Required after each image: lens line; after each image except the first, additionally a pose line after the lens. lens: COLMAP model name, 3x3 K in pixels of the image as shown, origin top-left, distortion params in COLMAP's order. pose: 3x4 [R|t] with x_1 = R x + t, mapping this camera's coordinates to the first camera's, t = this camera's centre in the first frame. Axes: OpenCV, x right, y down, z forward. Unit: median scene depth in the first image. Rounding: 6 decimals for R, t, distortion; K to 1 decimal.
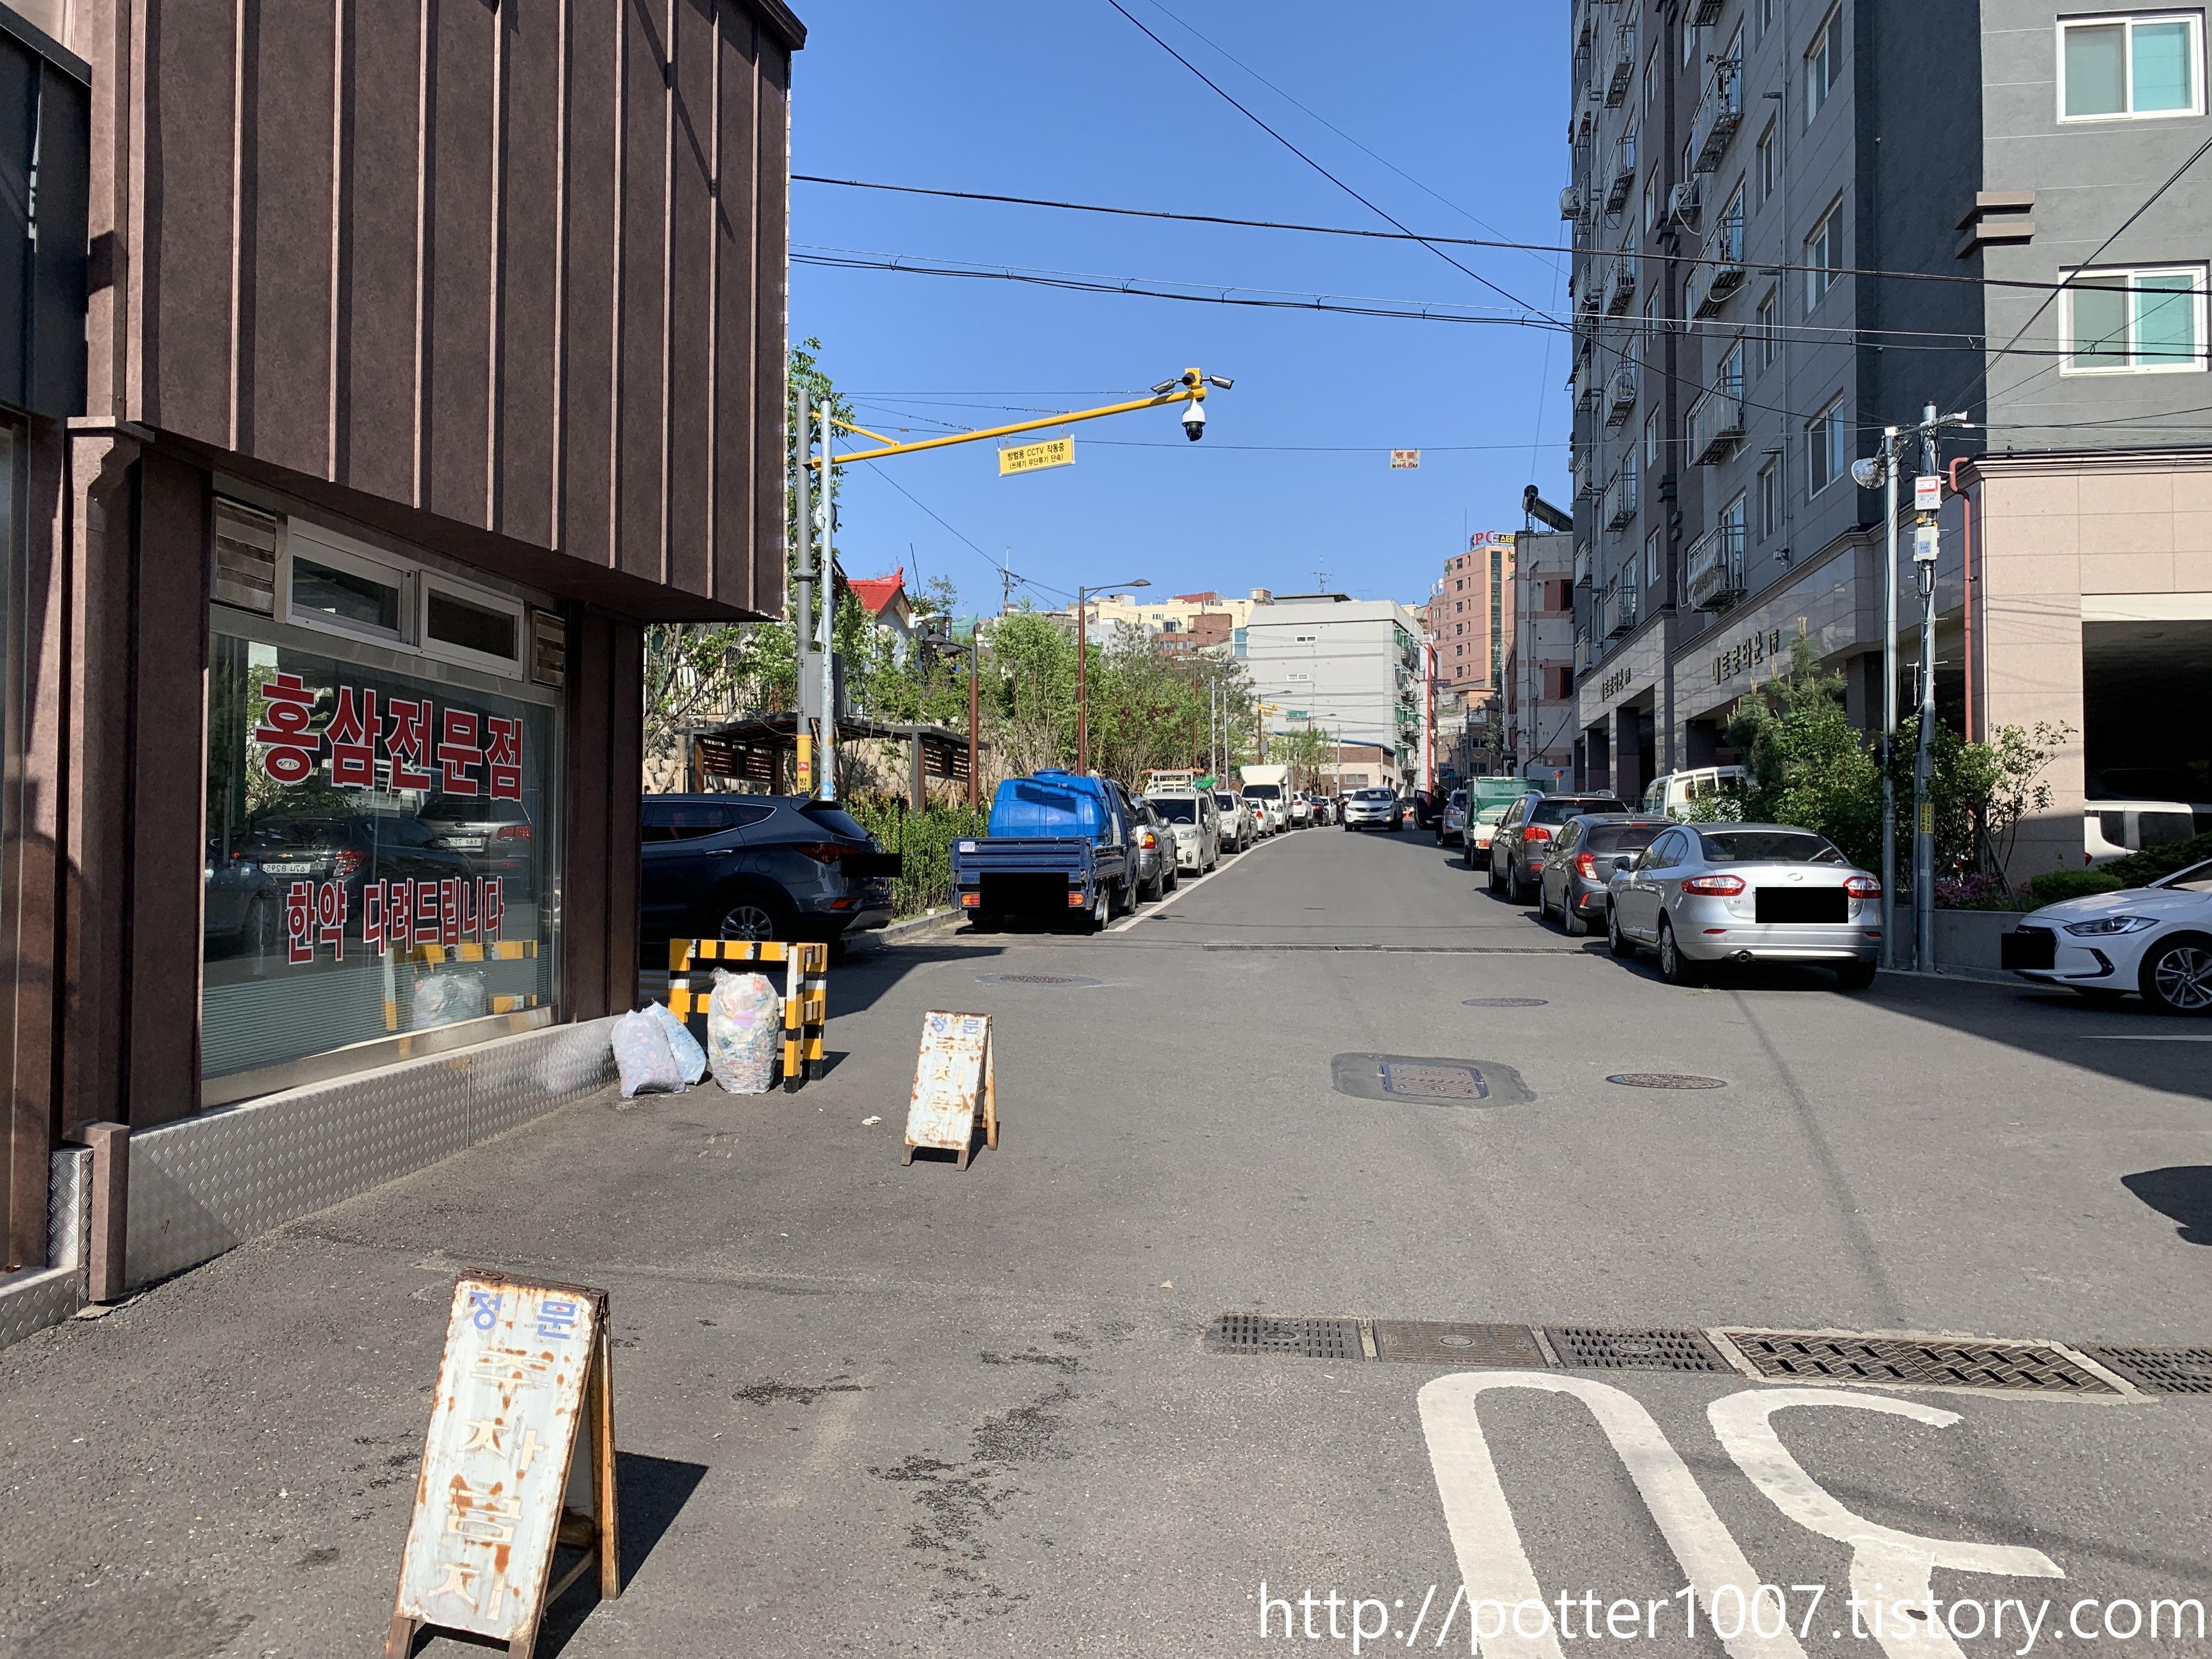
lens RADIAL K [[1675.9, 0, 1106.0], [0, 1675.9, 829.5], [0, 0, 1]] dist [0.103365, -0.167424]
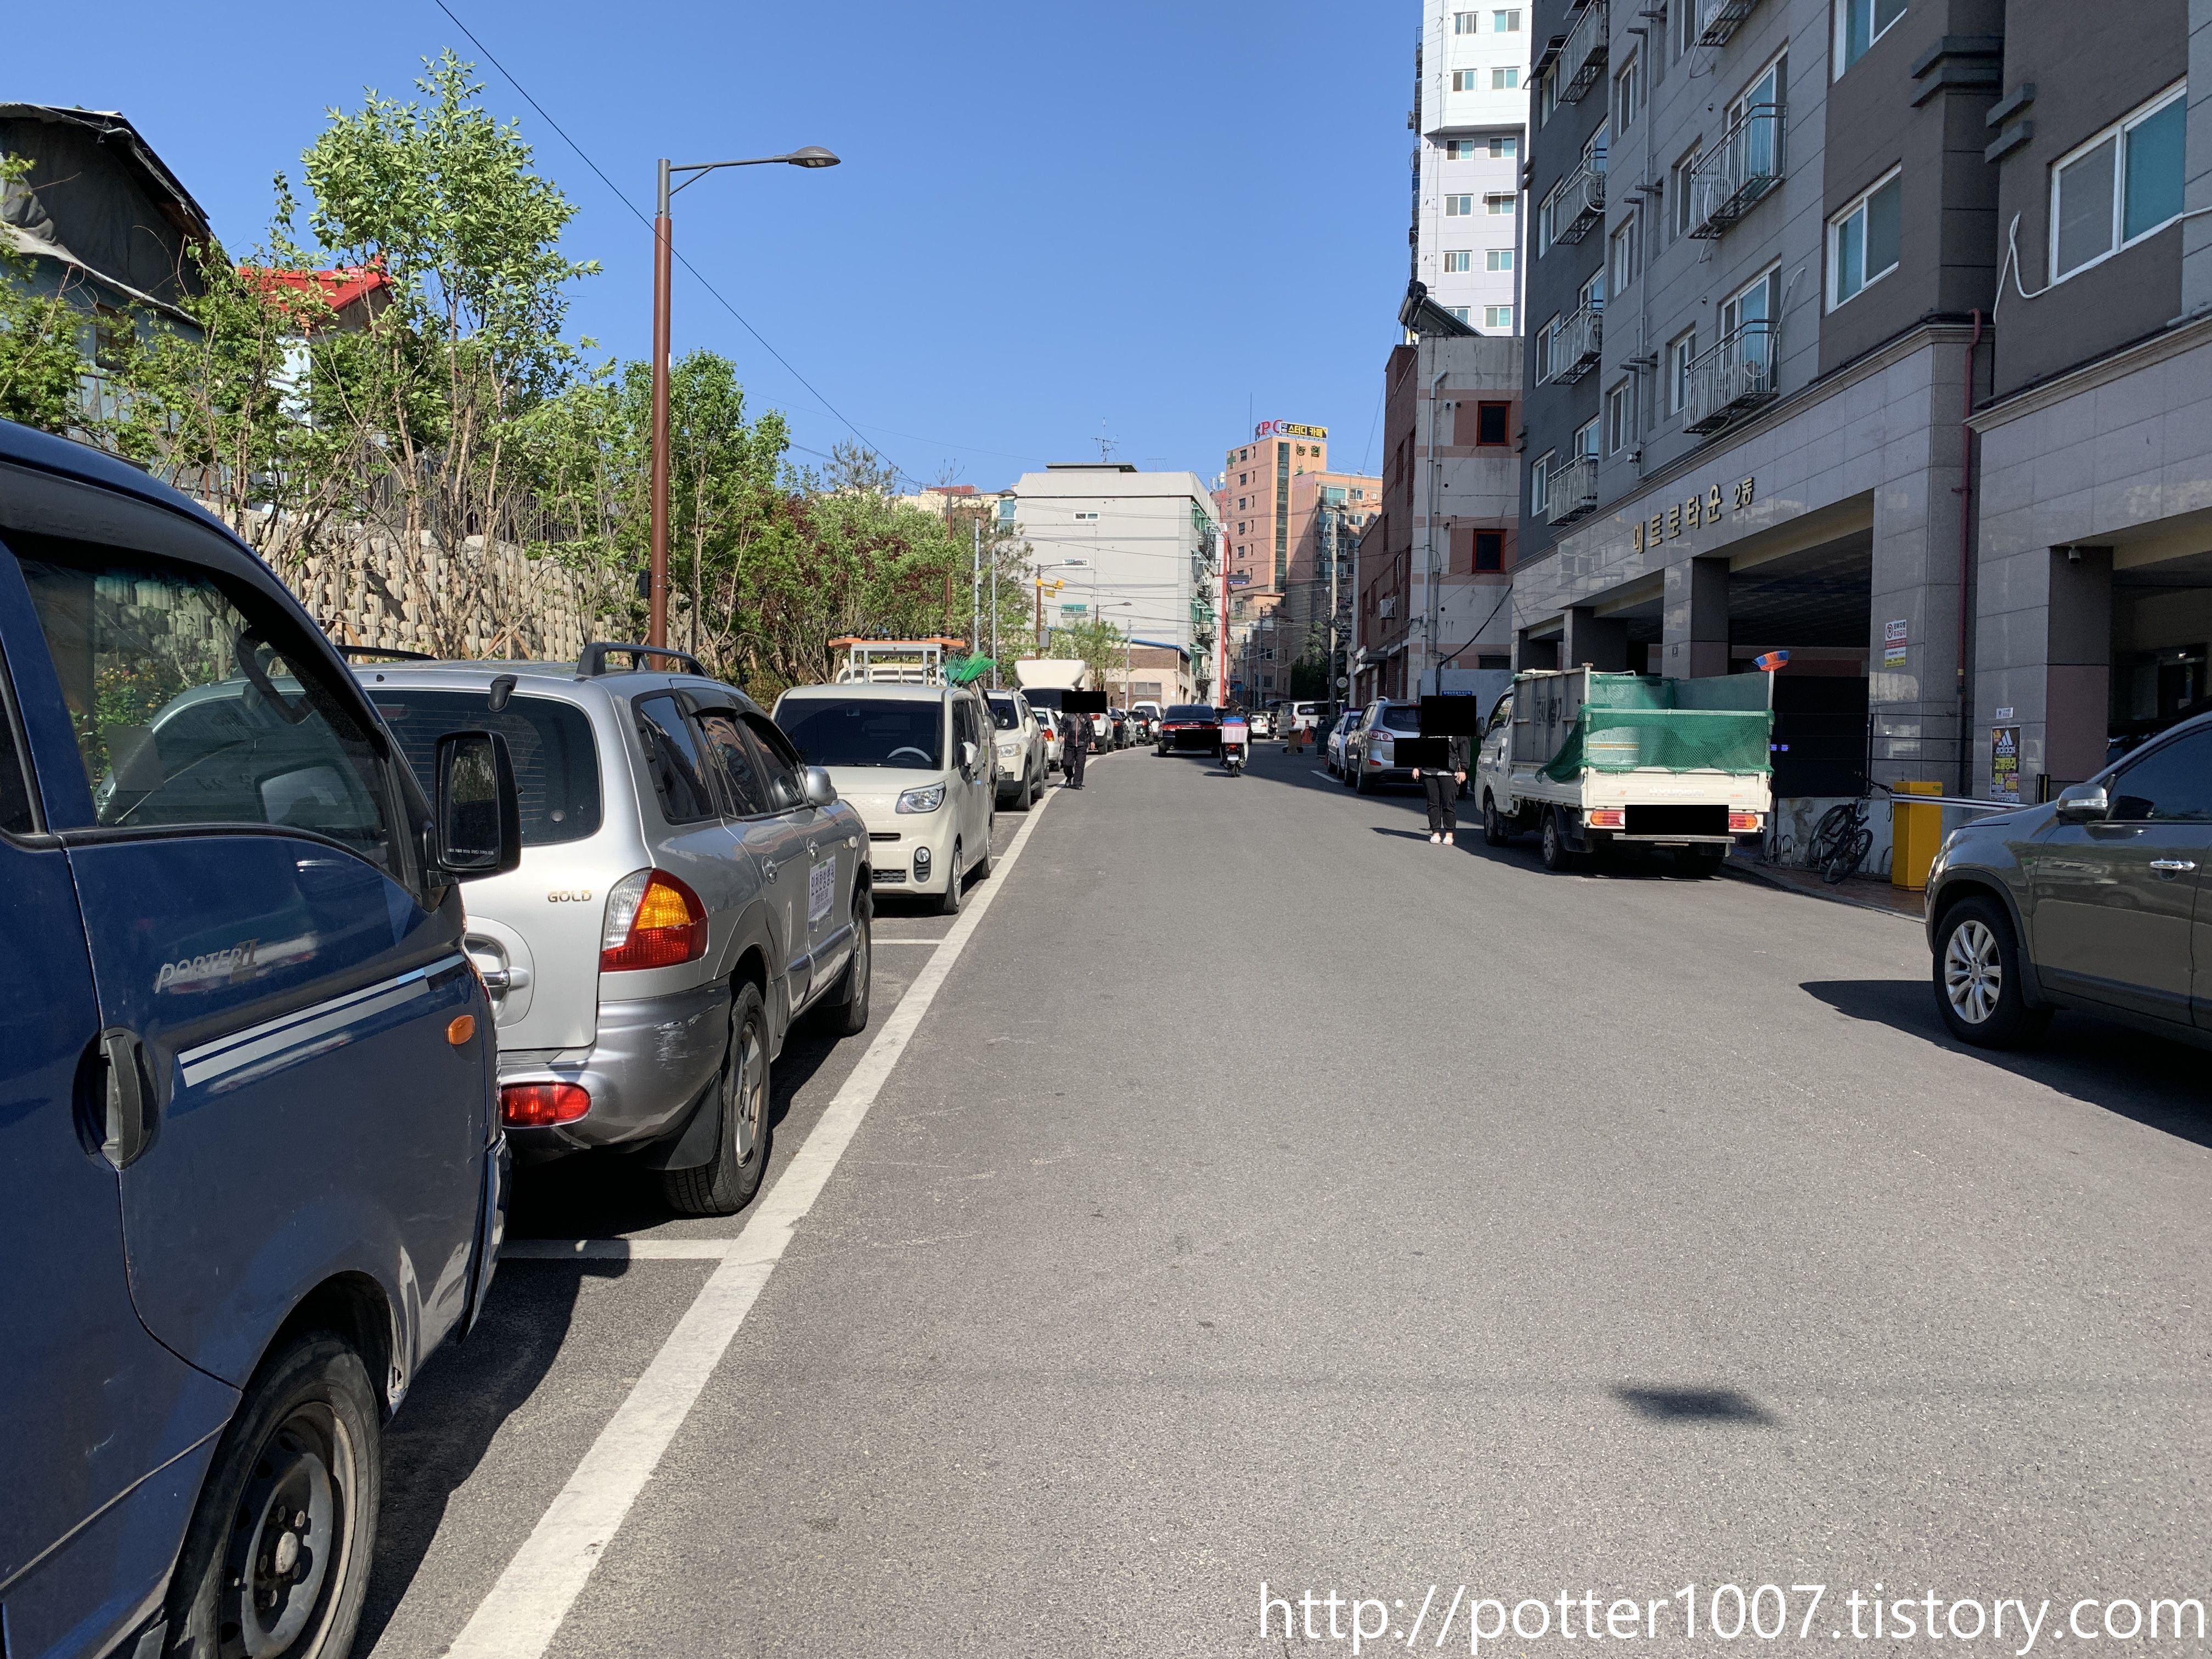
lens RADIAL K [[1675.9, 0, 1106.0], [0, 1675.9, 829.5], [0, 0, 1]] dist [0.103365, -0.167424]
pose [[0.989238, 0.010023, 0.145974, 0.013252], [-0.017689, 0.998526, 0.051320, -0.003580], [-0.145244, -0.053349, 0.987956, 0.236890]]
